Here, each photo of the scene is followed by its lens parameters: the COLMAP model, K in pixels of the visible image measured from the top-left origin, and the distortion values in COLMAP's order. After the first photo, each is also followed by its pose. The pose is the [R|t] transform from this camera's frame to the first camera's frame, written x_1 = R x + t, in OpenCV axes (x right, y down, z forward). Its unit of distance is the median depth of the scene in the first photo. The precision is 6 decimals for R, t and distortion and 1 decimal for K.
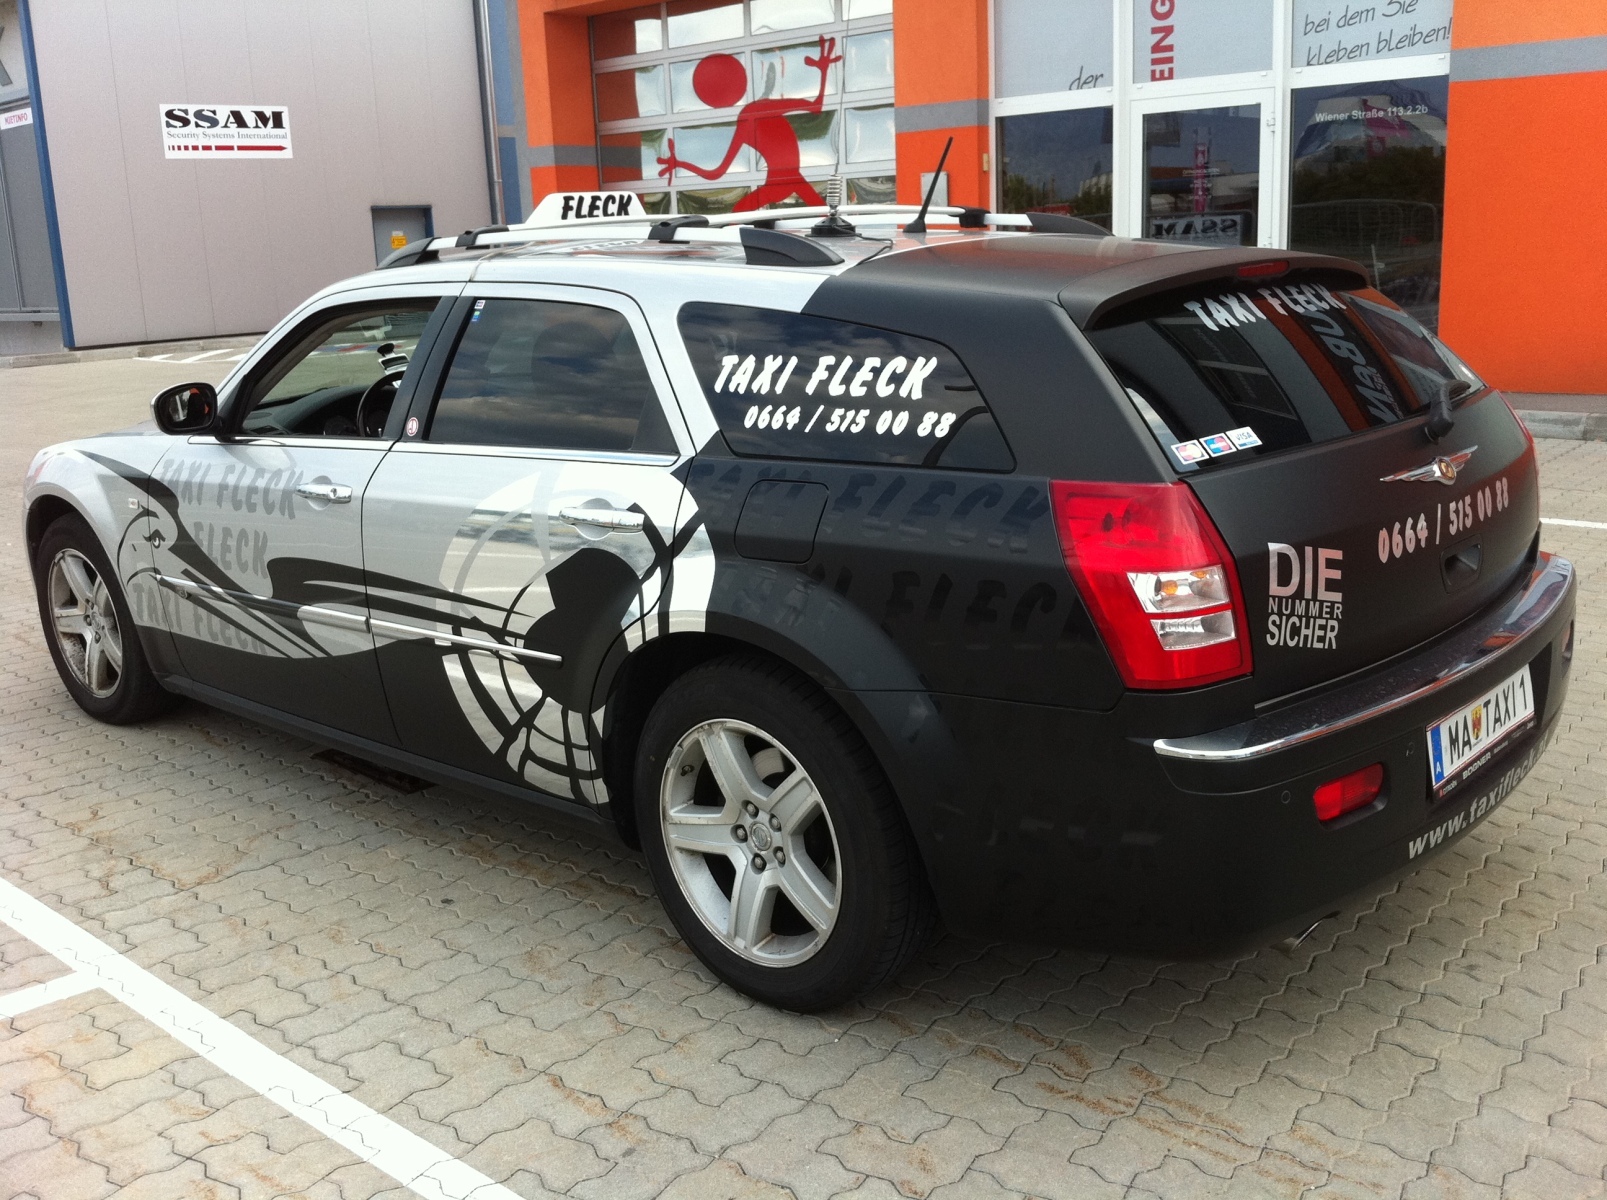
lens RADIAL K [[1521.4, 0, 803.5], [0, 1521.4, 600.0], [0, 0, 1]] dist [0.060616, -0.219722]
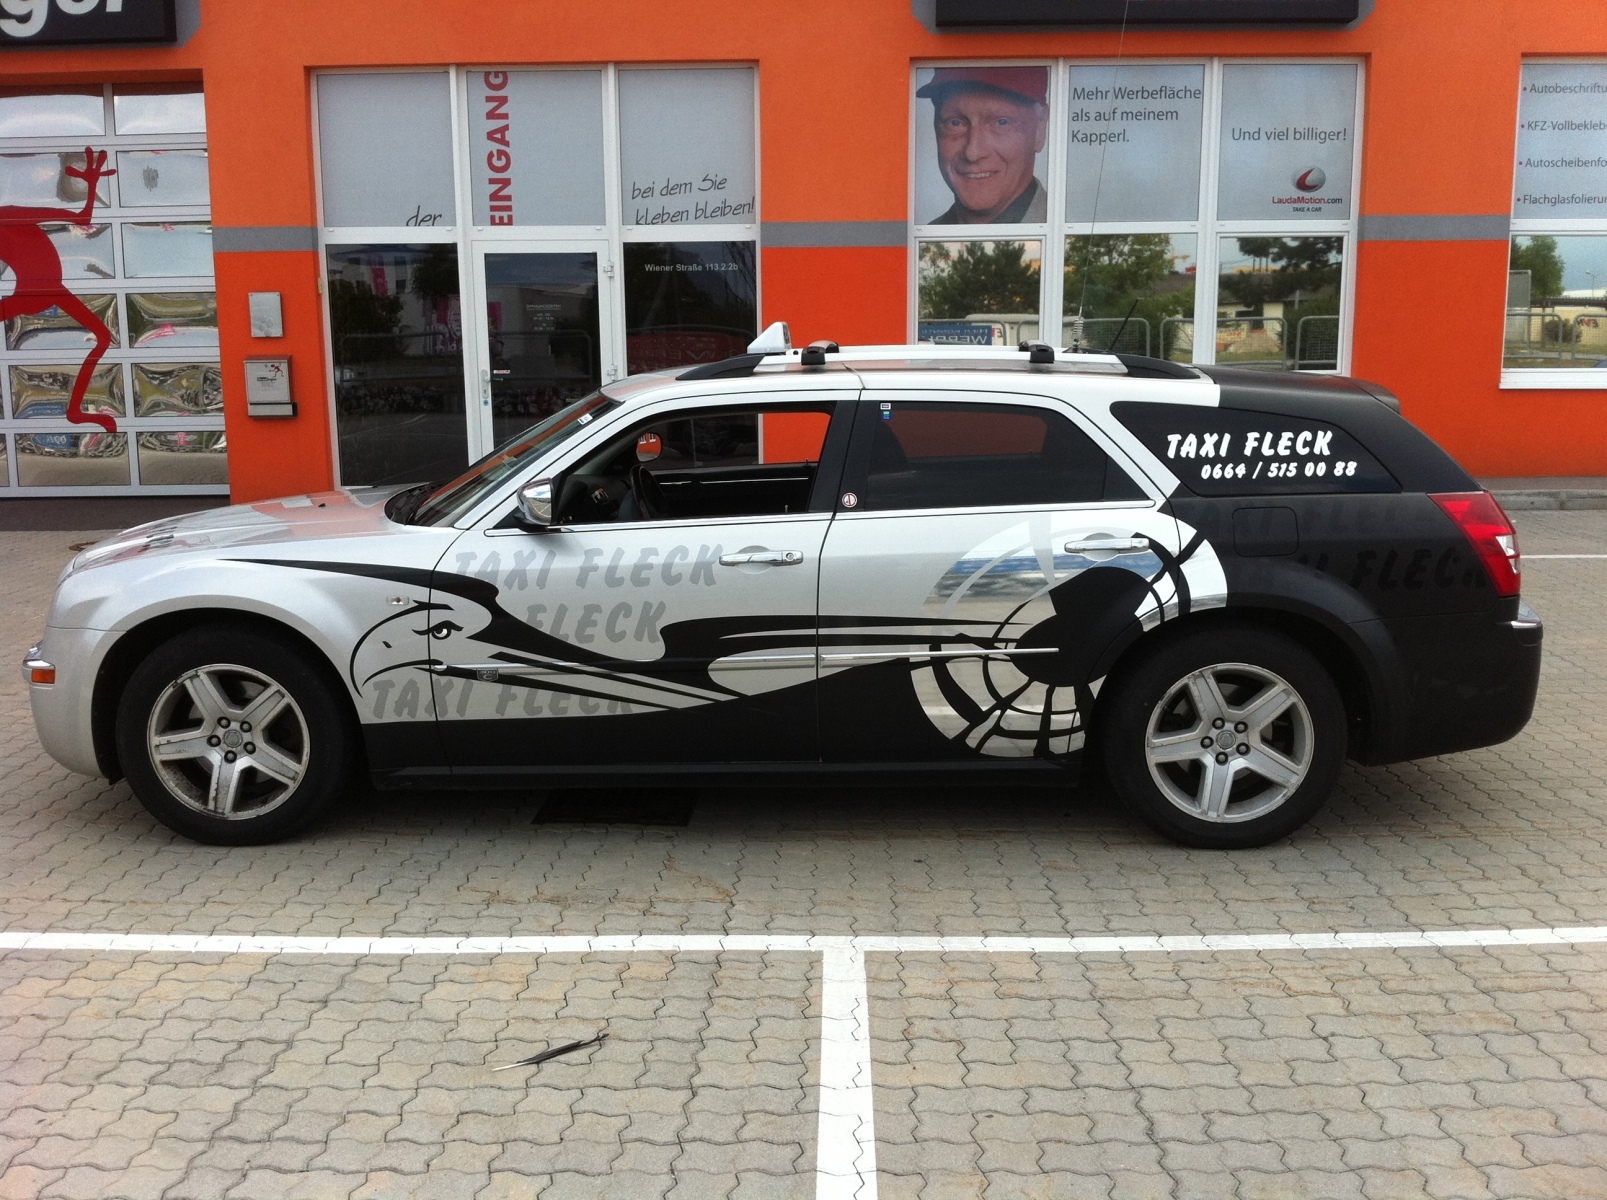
lens RADIAL K [[1550.4, 0, 741.0], [0, 1550.4, 623.1], [0, 0, 1]] dist [0.142728, -0.470858]
pose [[0.762503, -0.086189, 0.641218, -1.172181], [0.129906, 0.991299, -0.021232, 0.005483], [-0.633809, 0.099487, 0.767065, 0.062711]]
